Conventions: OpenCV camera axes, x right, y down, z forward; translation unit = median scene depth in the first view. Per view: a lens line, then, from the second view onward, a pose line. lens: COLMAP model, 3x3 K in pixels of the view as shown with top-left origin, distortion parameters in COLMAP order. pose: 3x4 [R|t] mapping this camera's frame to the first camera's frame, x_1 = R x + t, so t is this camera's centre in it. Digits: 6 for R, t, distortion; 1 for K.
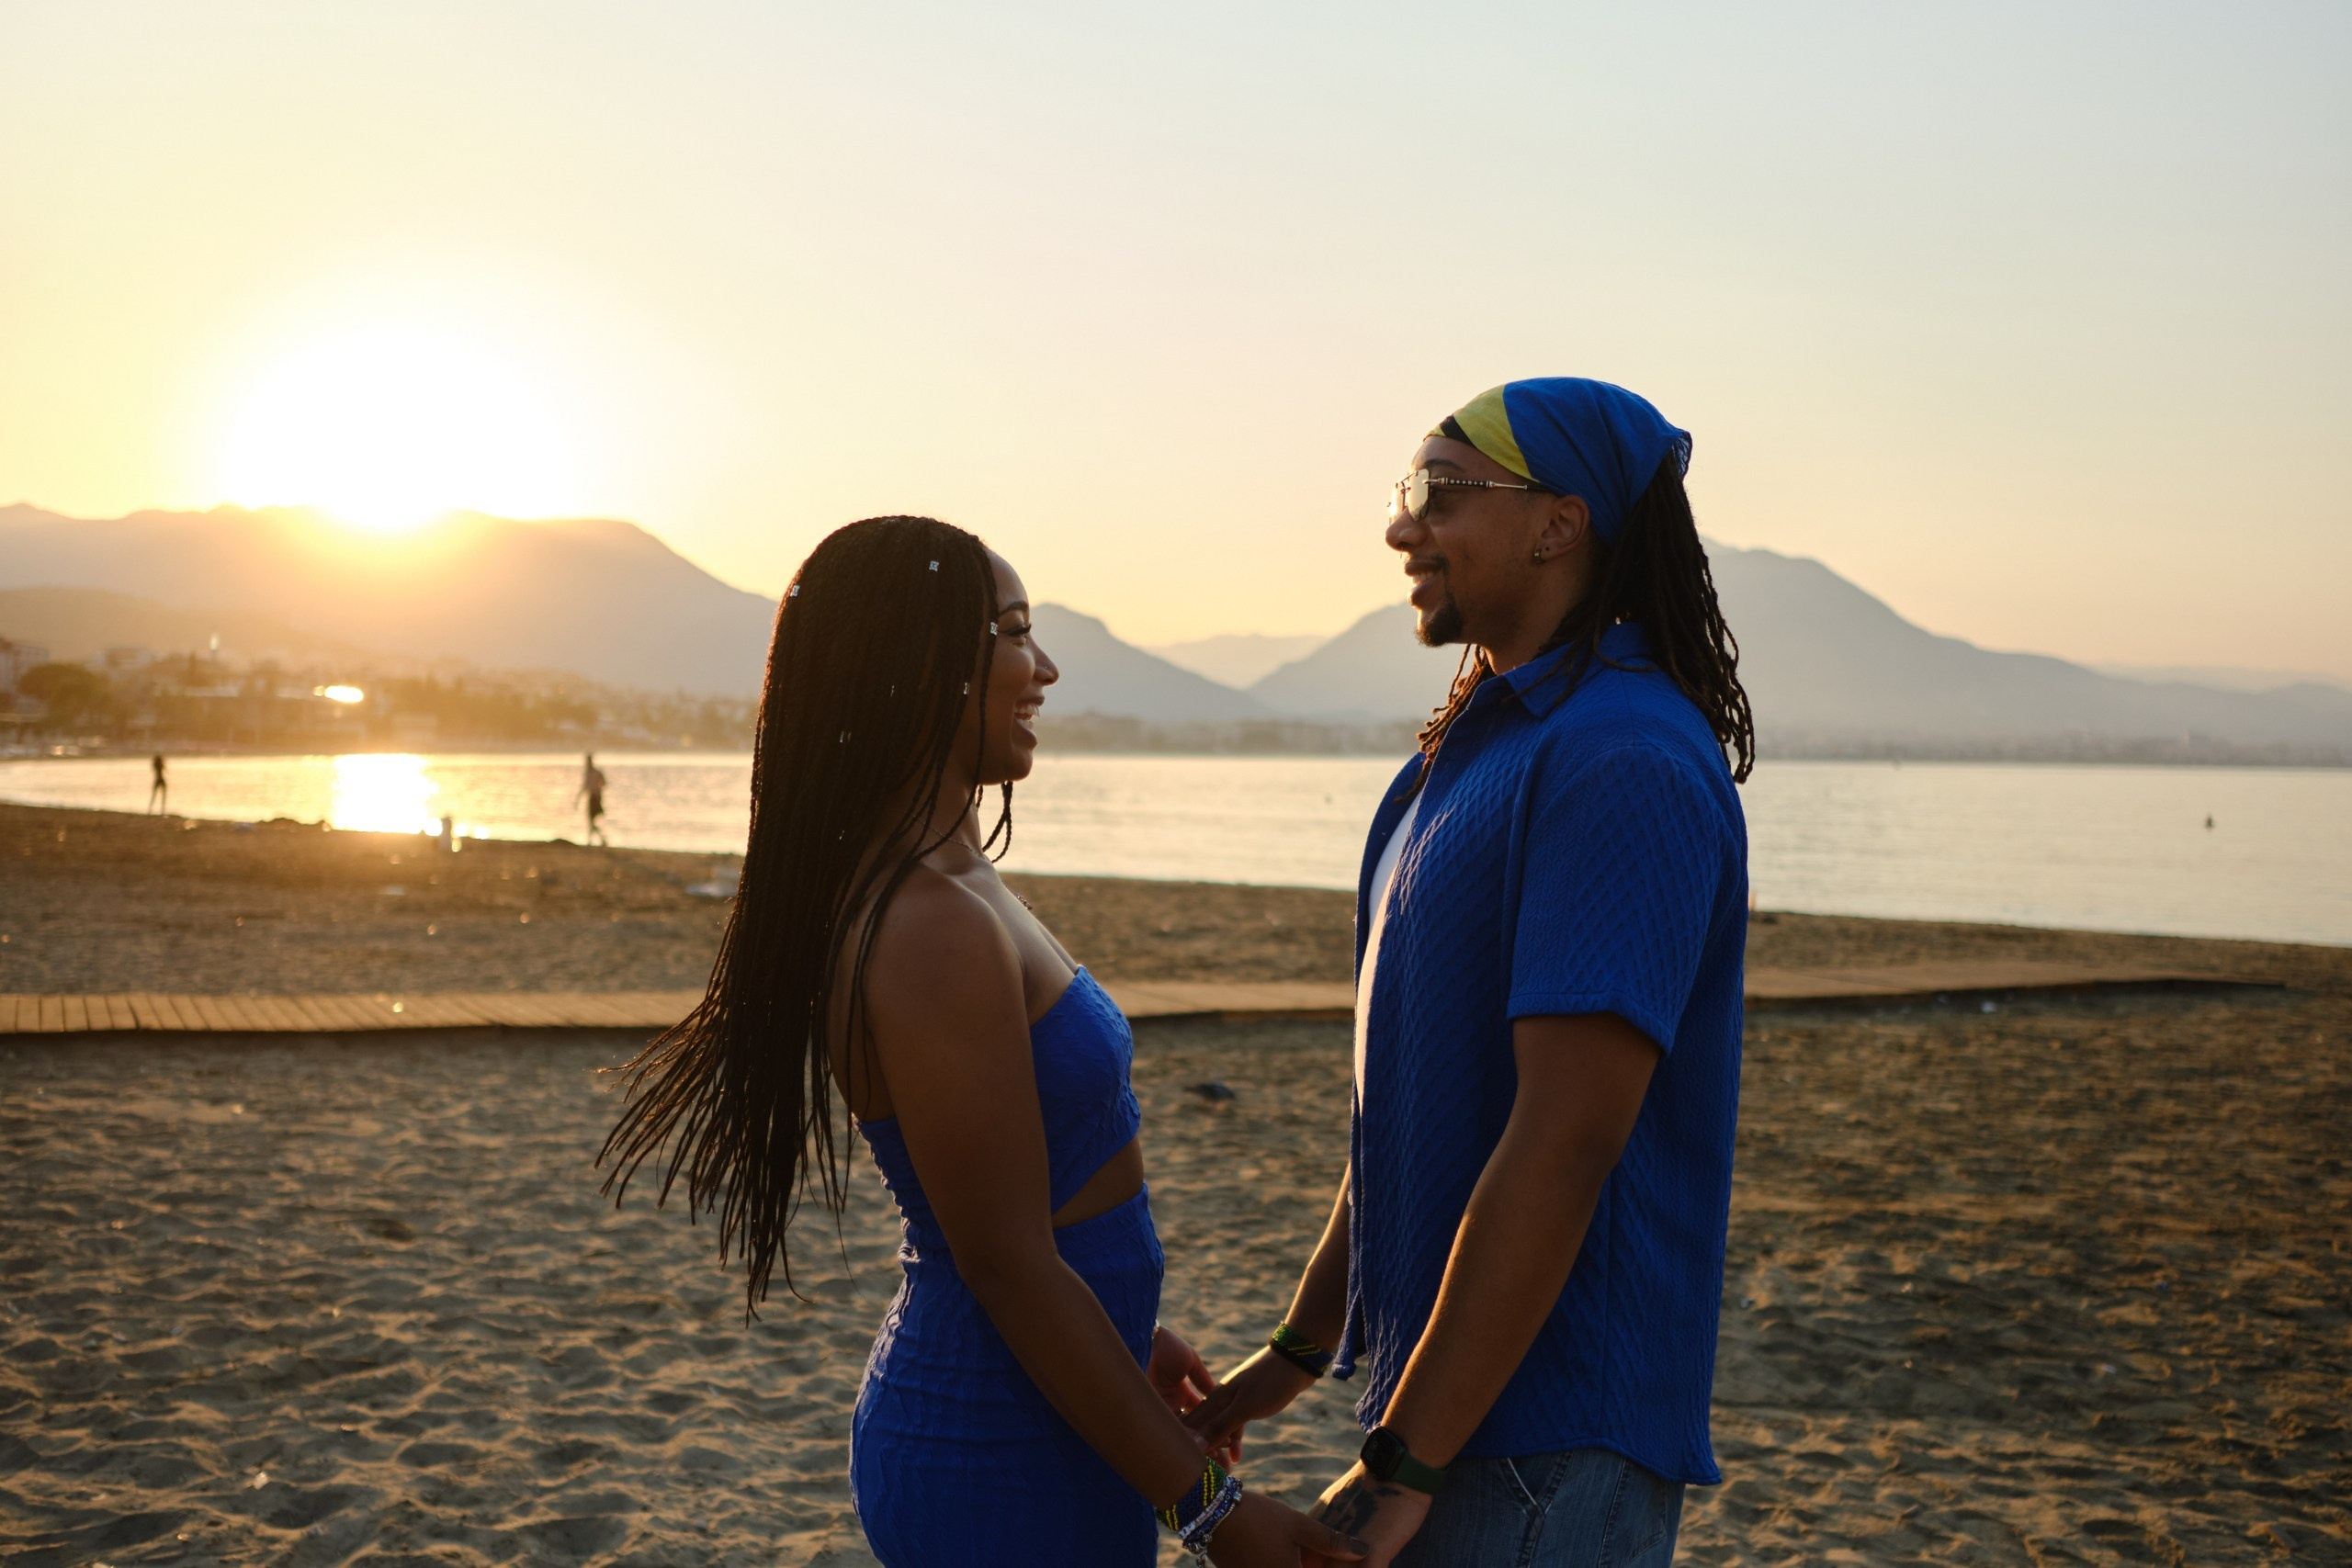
lens RADIAL K [[2408.1, 0, 1230.2], [0, 2408.1, 780.7], [0, 0, 1]] dist [-0.087706, 0.188058]
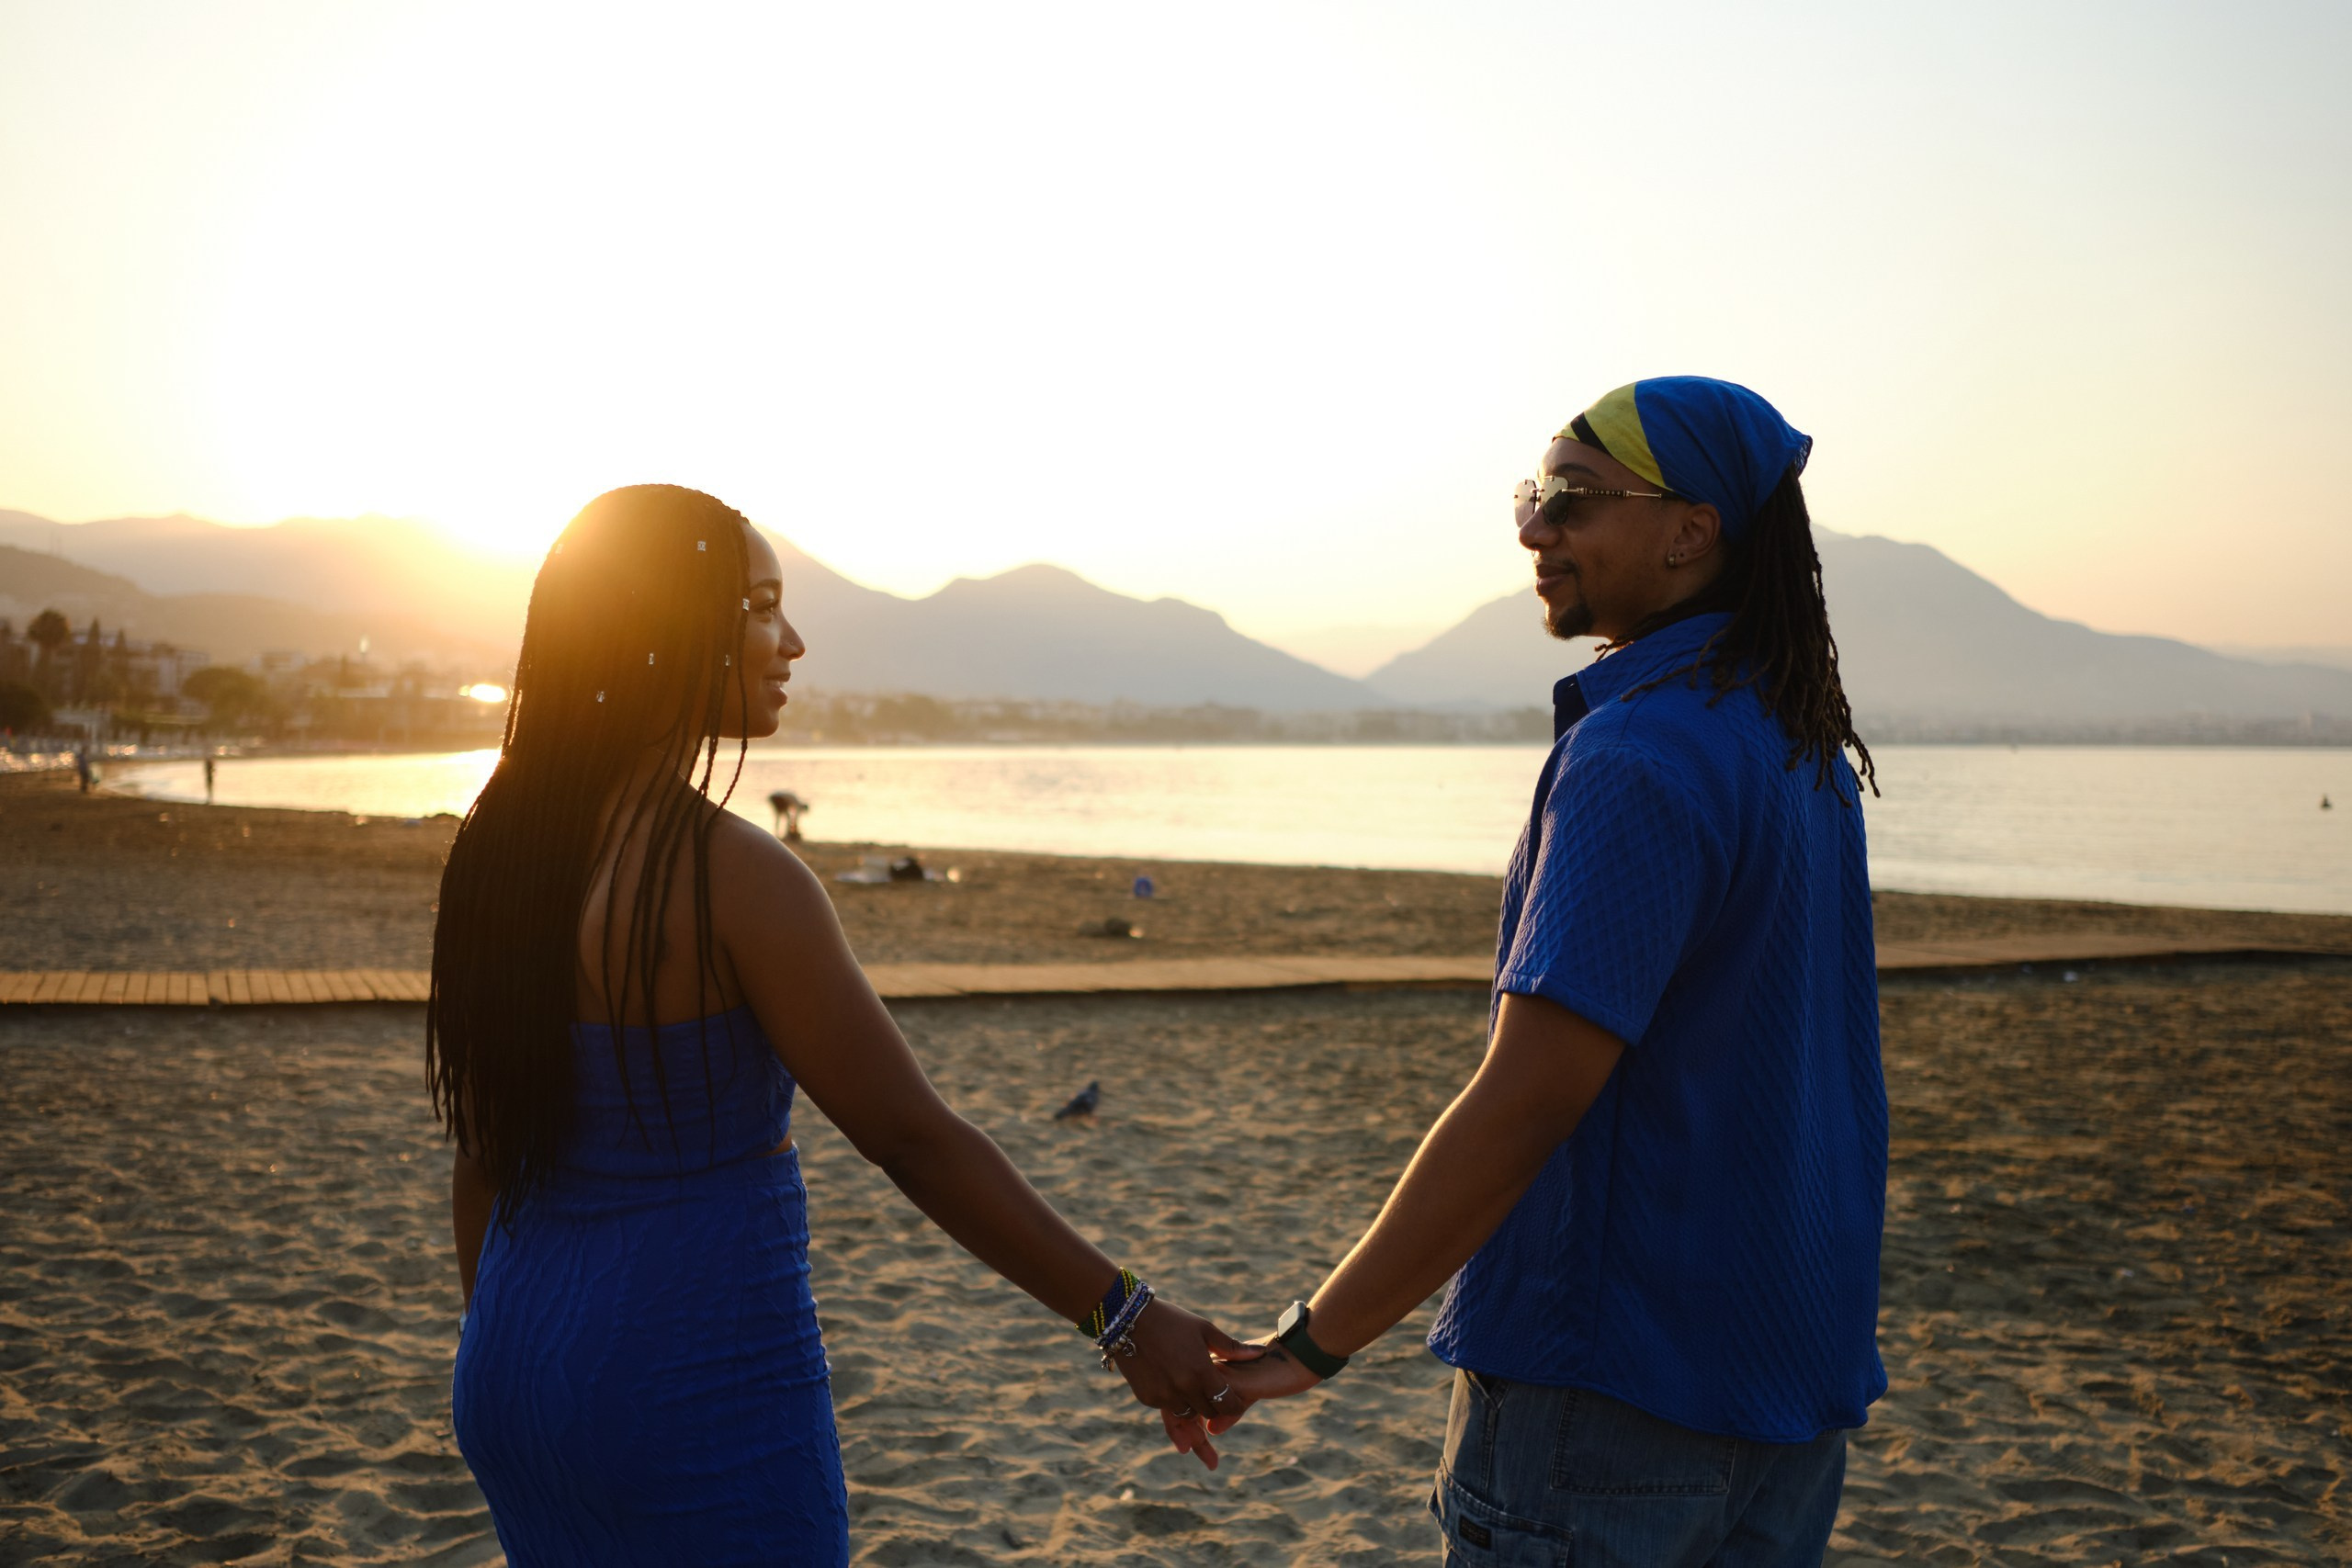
lens RADIAL K [[2369.9, 0, 1242.7], [0, 2369.9, 776.0], [0, 0, 1]] dist [-0.092721, 0.204680]
pose [[0.998977, -0.009476, -0.044215, -0.003709], [0.009578, 0.999952, 0.002110, 0.001001], [0.044193, -0.002531, 0.999020, -0.122721]]
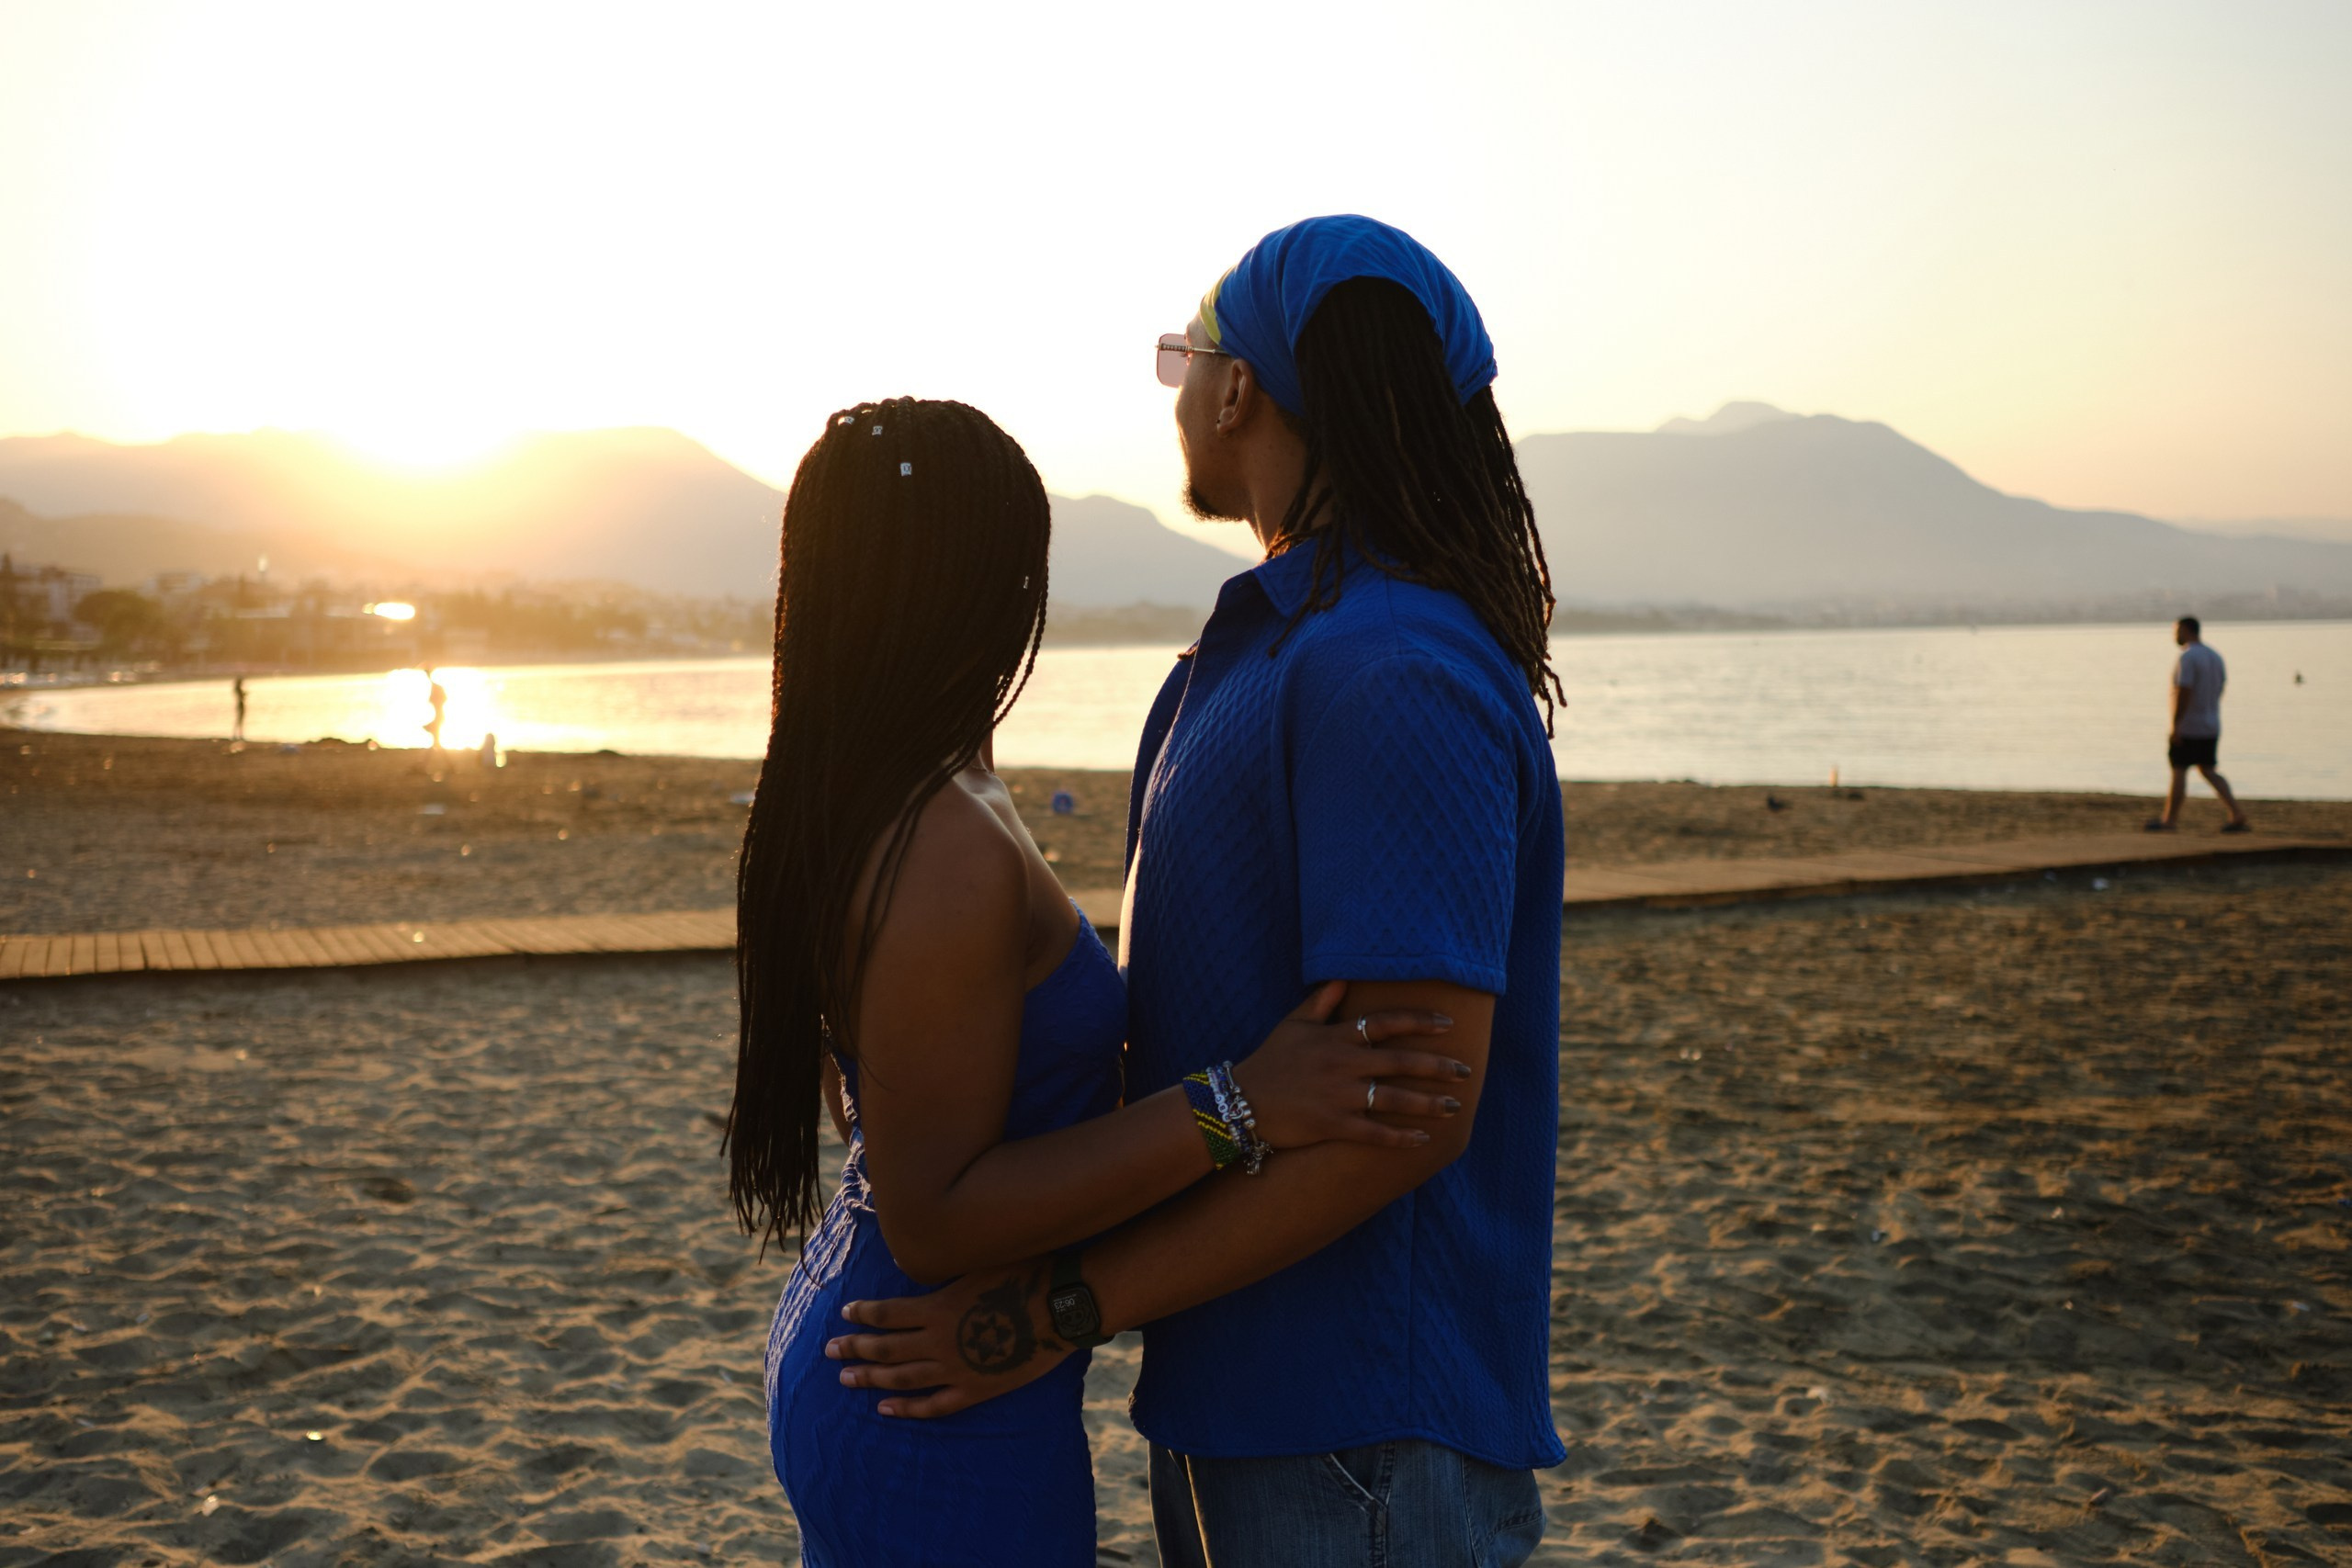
lens RADIAL K [[2443.0, 0, 1176.1], [0, 2443.0, 782.3], [0, 0, 1]] dist [-0.085639, 0.178652]
pose [[0.998409, -0.031869, -0.046519, 0.000890], [0.033995, 0.998378, 0.045660, -0.001492], [0.044988, -0.047169, 0.997873, 0.082987]]
